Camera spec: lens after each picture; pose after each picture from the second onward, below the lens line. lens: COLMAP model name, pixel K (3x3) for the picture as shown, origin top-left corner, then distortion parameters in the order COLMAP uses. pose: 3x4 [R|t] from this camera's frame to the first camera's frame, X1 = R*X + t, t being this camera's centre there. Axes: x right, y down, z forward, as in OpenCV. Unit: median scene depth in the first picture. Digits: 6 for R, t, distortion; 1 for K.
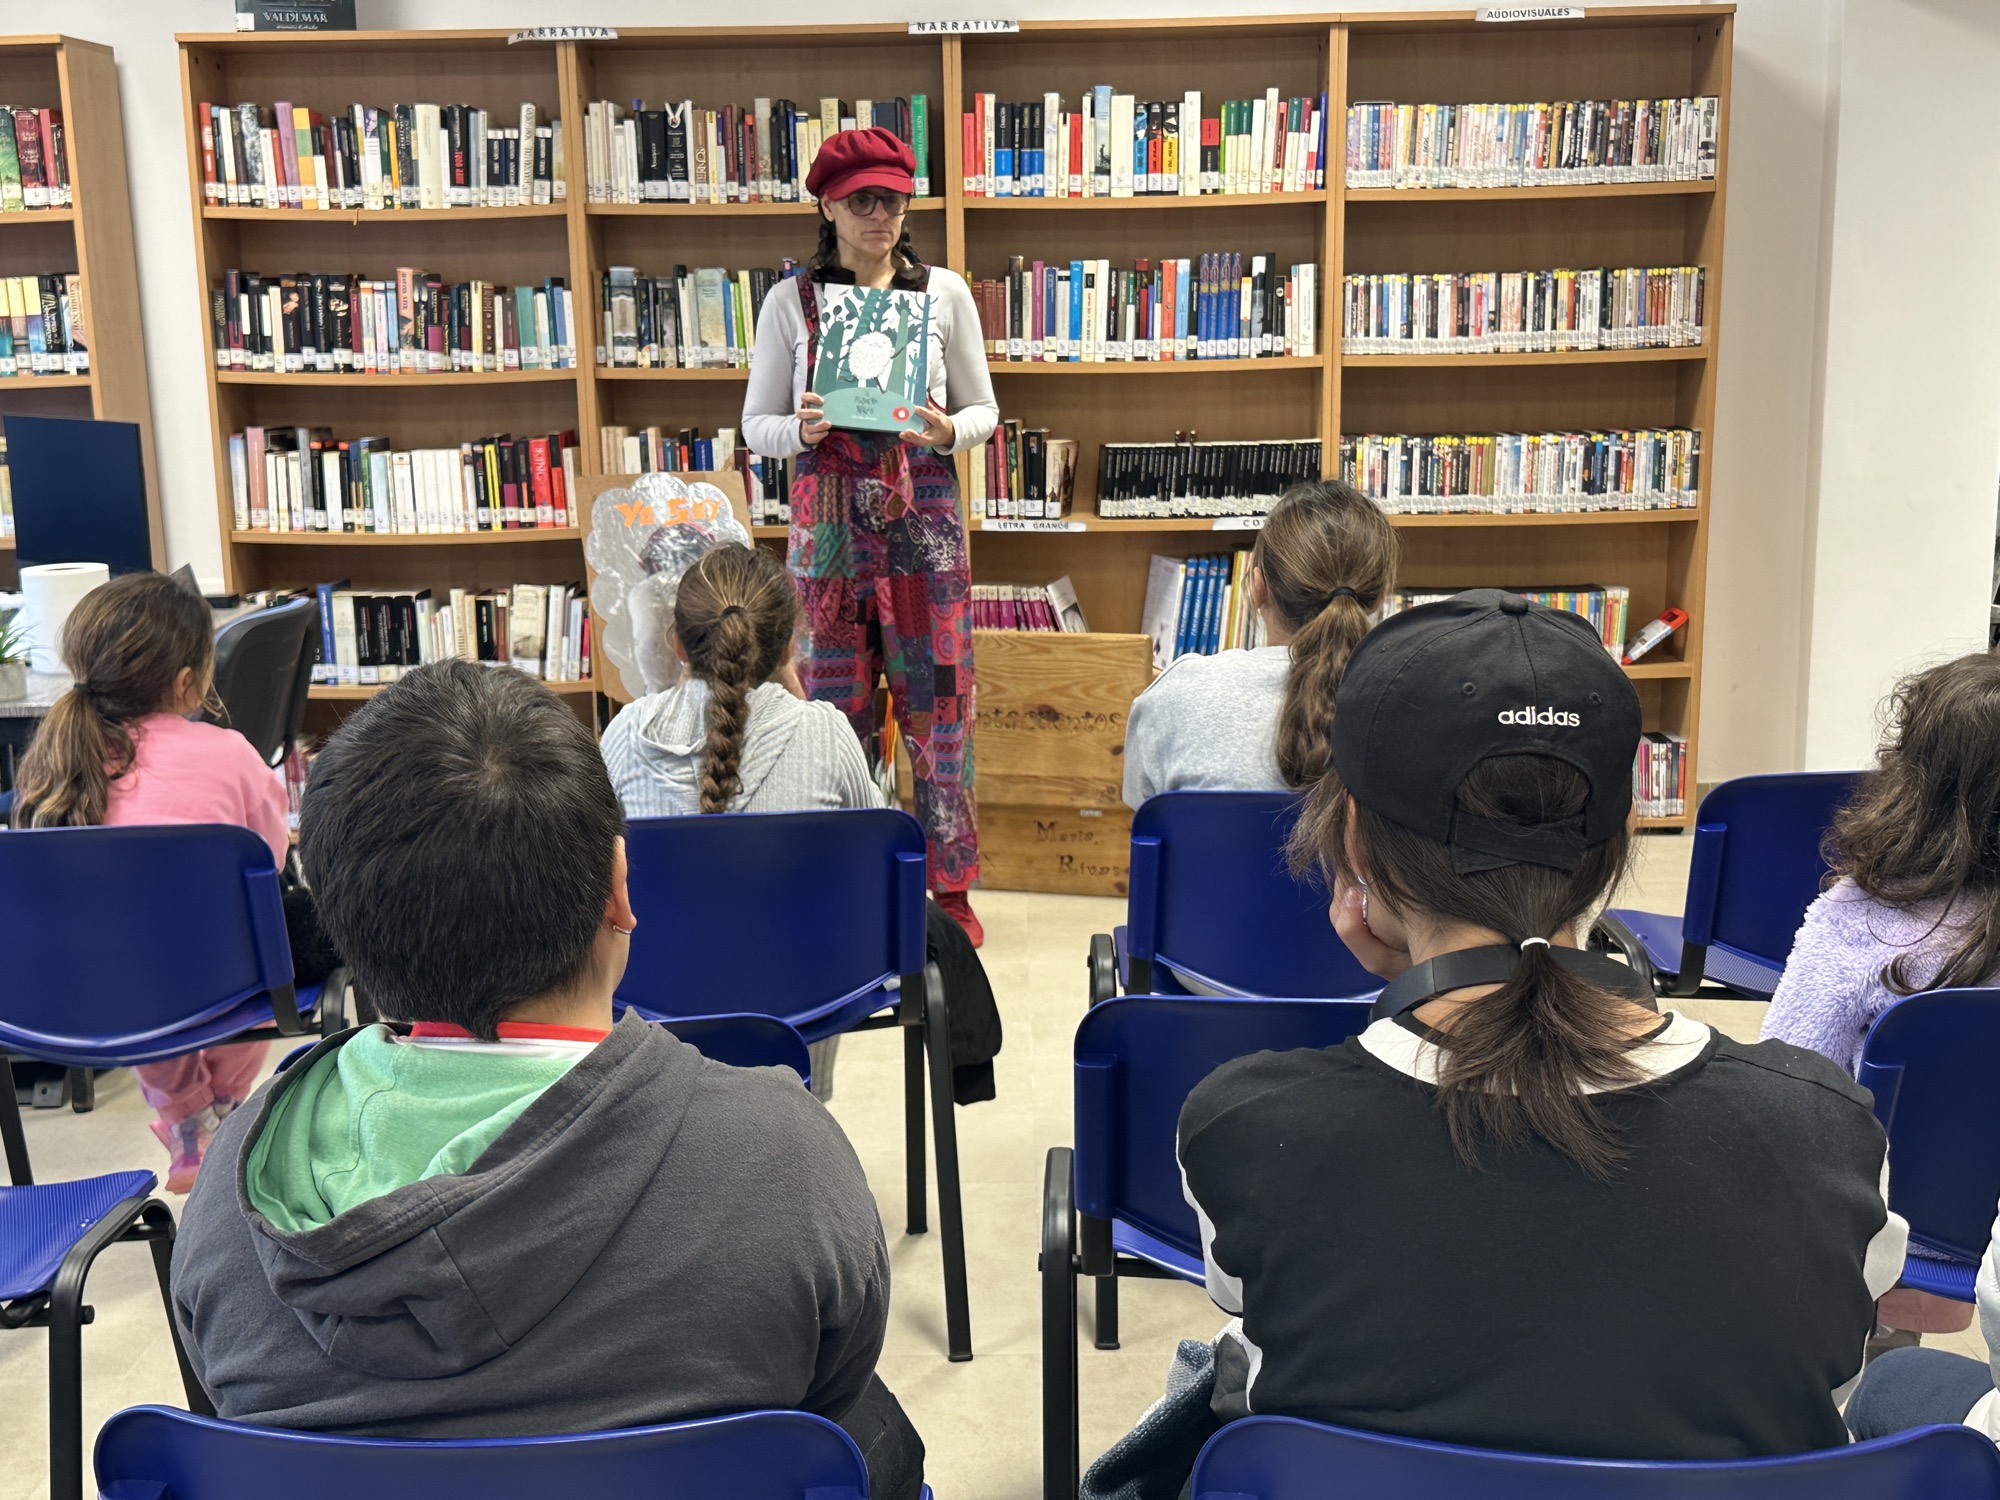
lens RADIAL K [[2367.5, 0, 996.3], [0, 2367.5, 745.9], [0, 0, 1]] dist [0.150195, 0.000000]
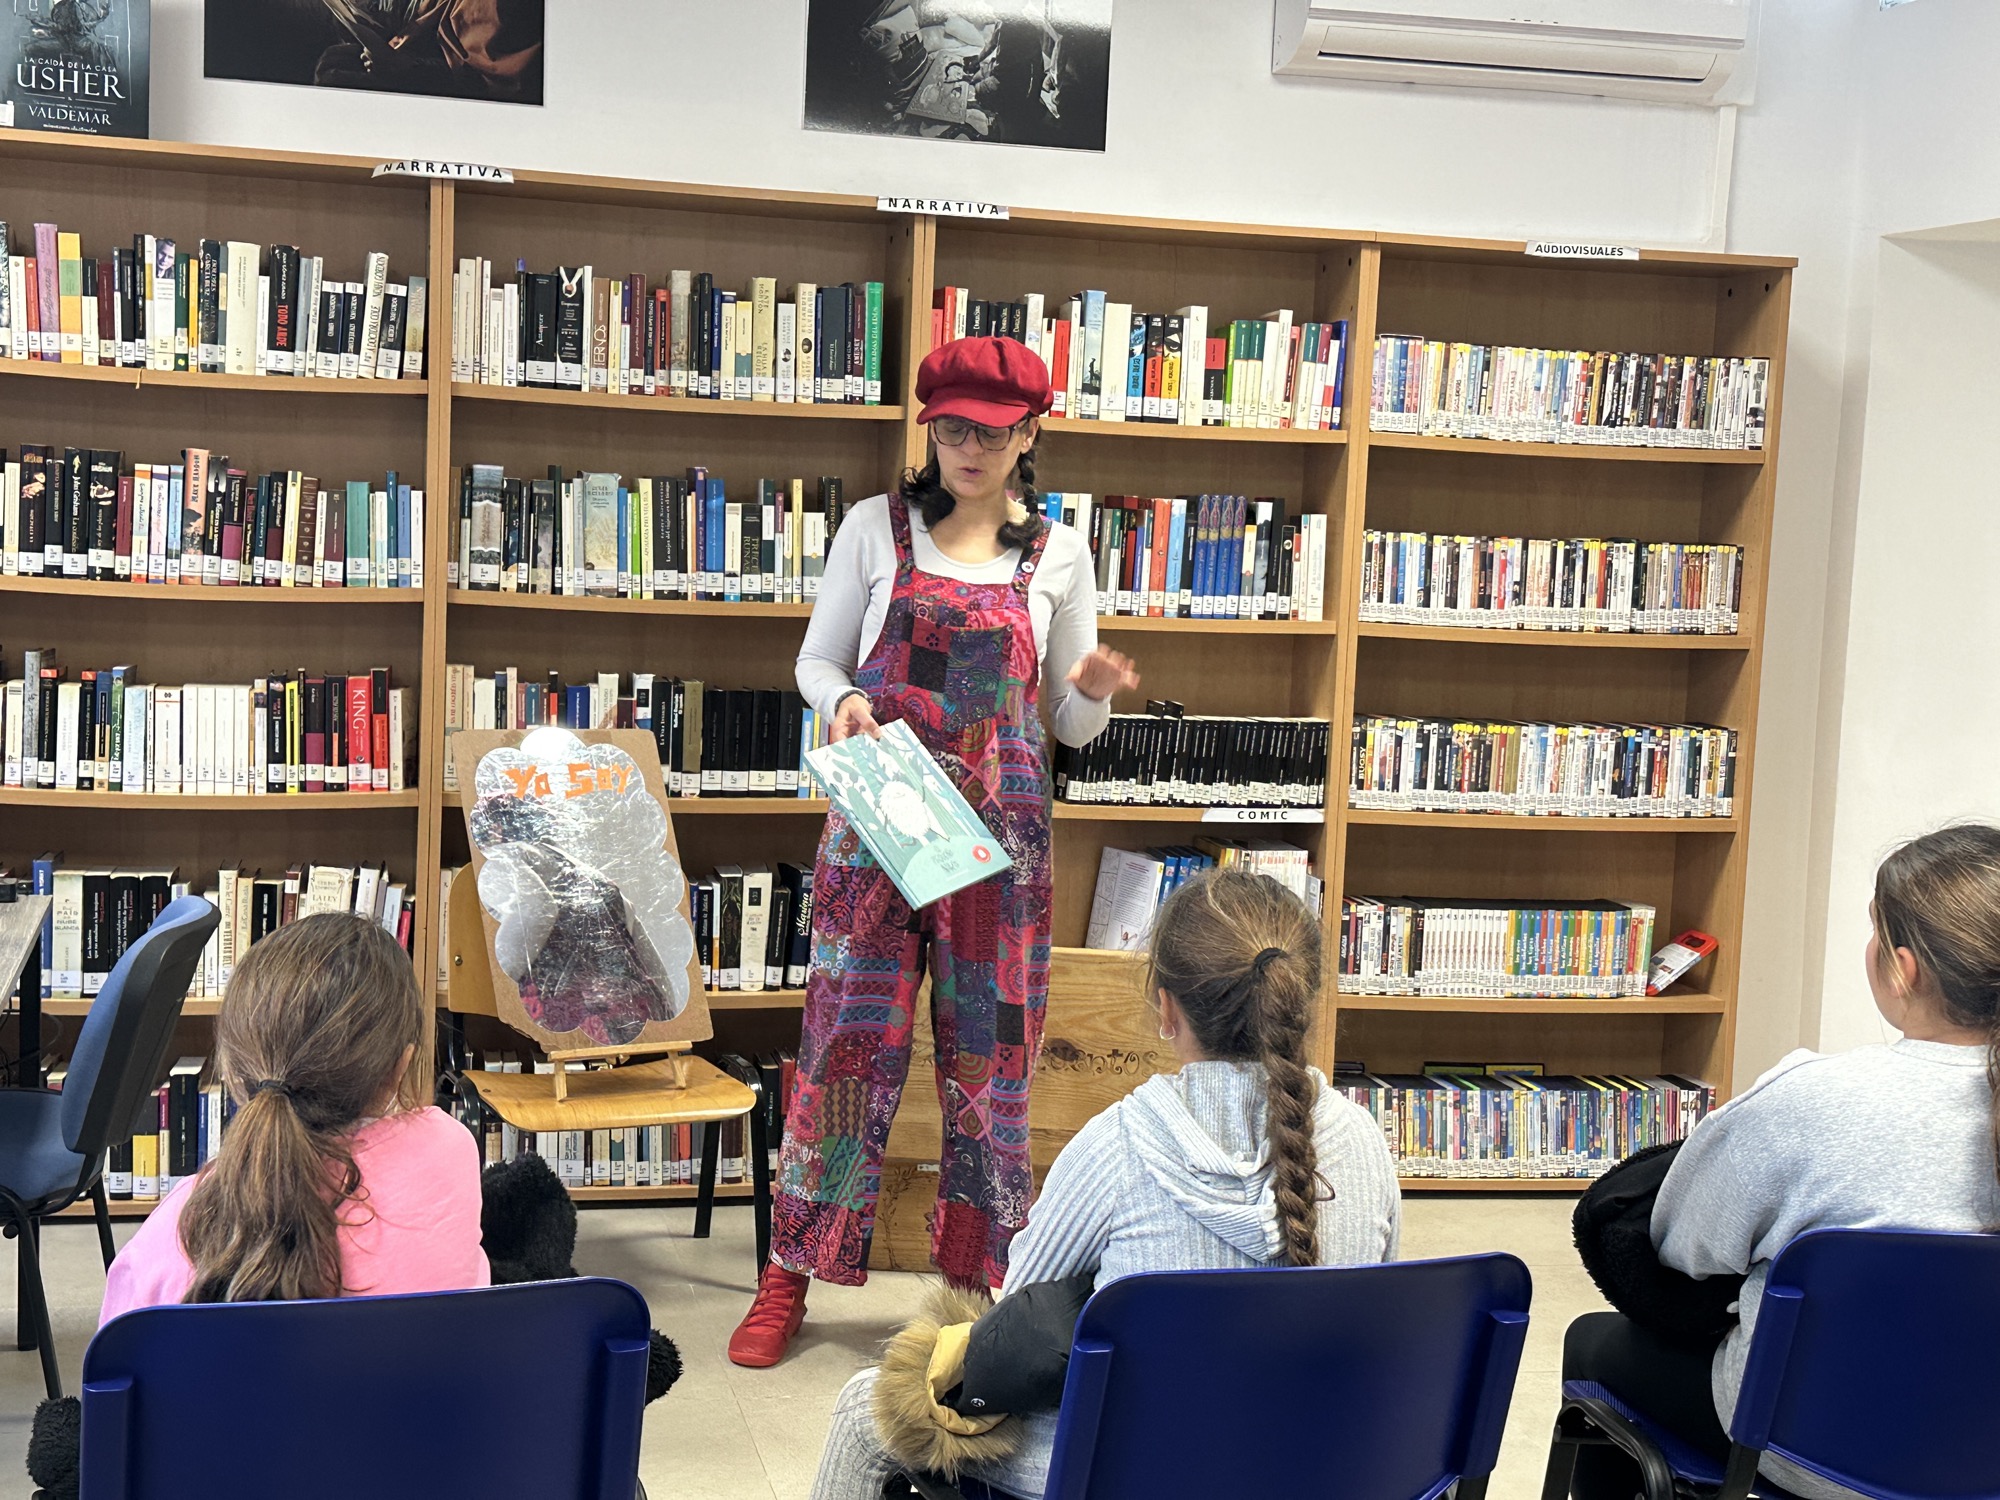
lens RADIAL K [[2732.3, 0, 1002.4], [0, 2732.3, 752.2], [0, 0, 1]] dist [0.209283, 0.000000]
pose [[0.968978, 0.038259, 0.244167, -0.211394], [-0.015485, 0.995402, -0.094520, -0.024334], [-0.246660, 0.087807, 0.965116, 0.097444]]
